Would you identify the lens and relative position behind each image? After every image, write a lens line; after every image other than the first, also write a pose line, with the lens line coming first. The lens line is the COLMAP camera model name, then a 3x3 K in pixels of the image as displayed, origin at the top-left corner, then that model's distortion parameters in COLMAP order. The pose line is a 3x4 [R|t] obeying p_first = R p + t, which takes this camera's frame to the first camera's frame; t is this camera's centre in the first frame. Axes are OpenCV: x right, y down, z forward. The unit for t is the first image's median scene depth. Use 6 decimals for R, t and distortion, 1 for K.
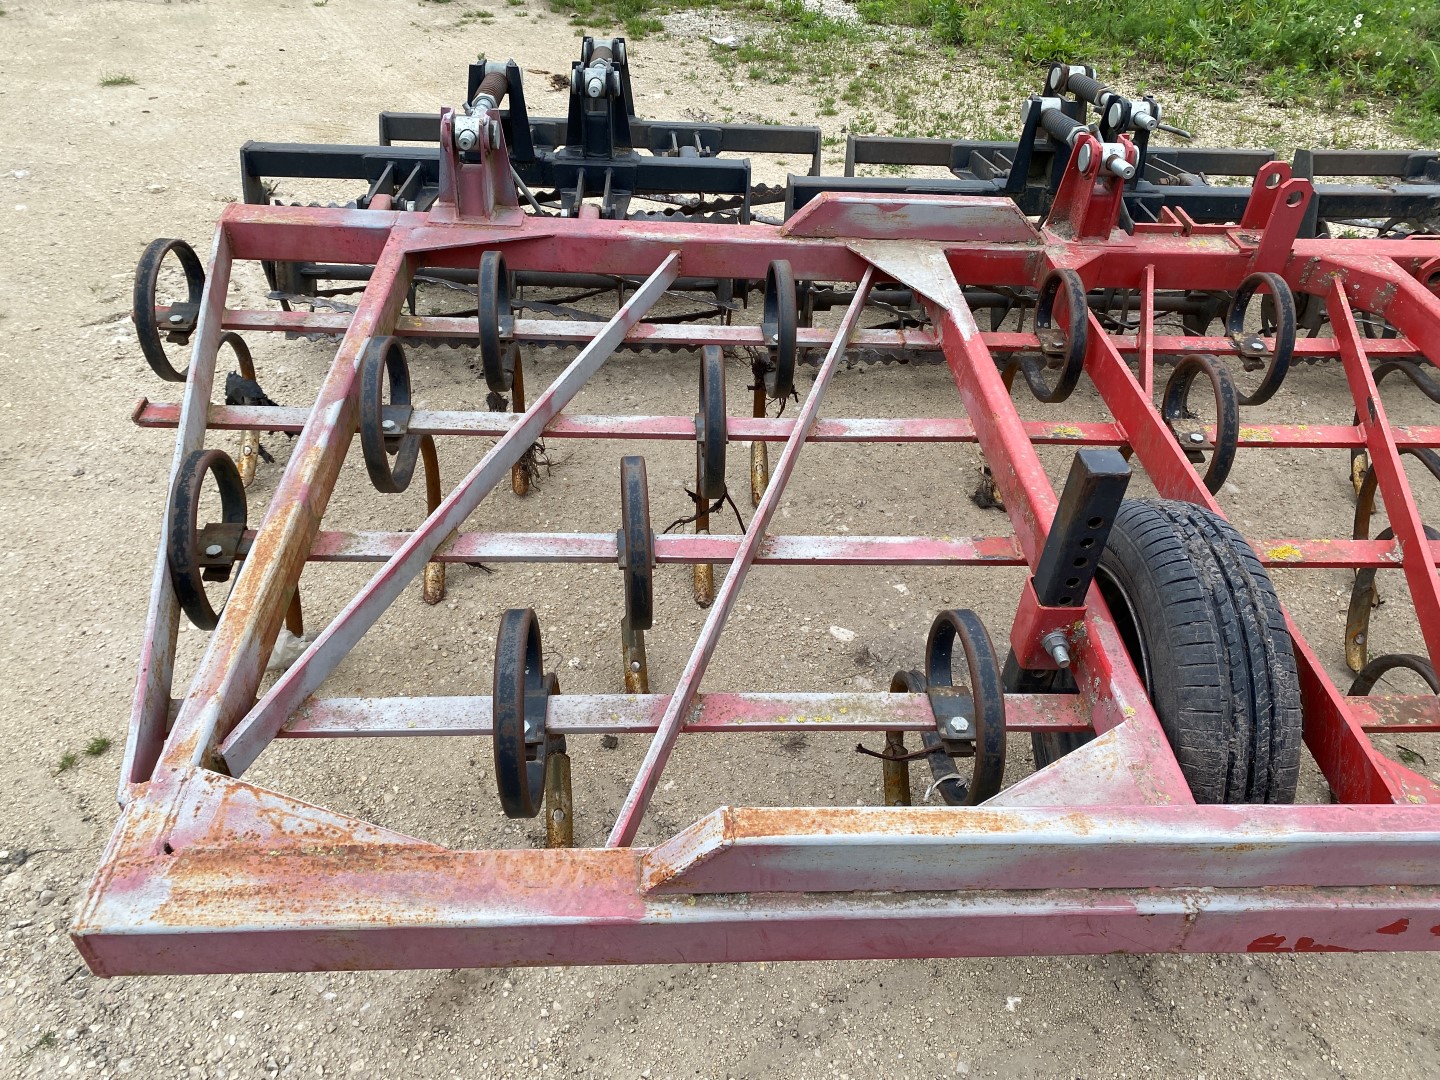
lens RADIAL K [[1083.7, 0, 731.0], [0, 1083.7, 553.5], [0, 0, 1]] dist [0.014253, -0.008175]
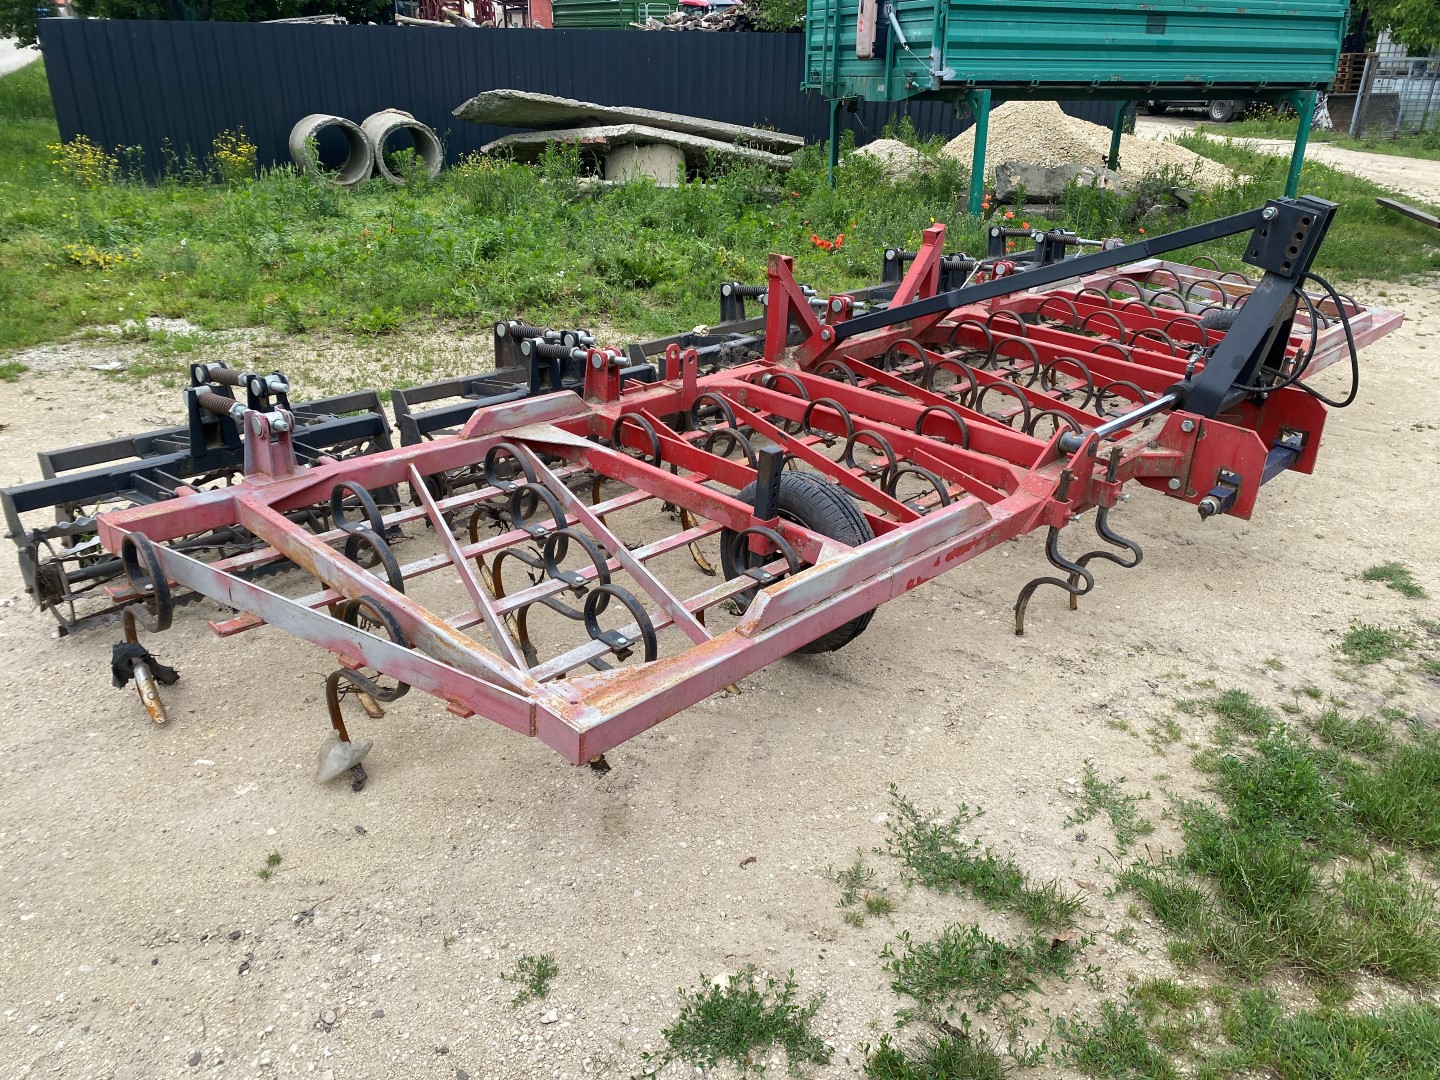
lens RADIAL K [[1094.7, 0, 733.6], [0, 1094.7, 541.5], [0, 0, 1]] dist [0.017401, -0.010600]
pose [[0.715665, -0.296598, 0.632340, -0.728924], [0.433945, 0.898230, -0.069813, 0.129928], [-0.547280, 0.324364, 0.771539, -0.426280]]
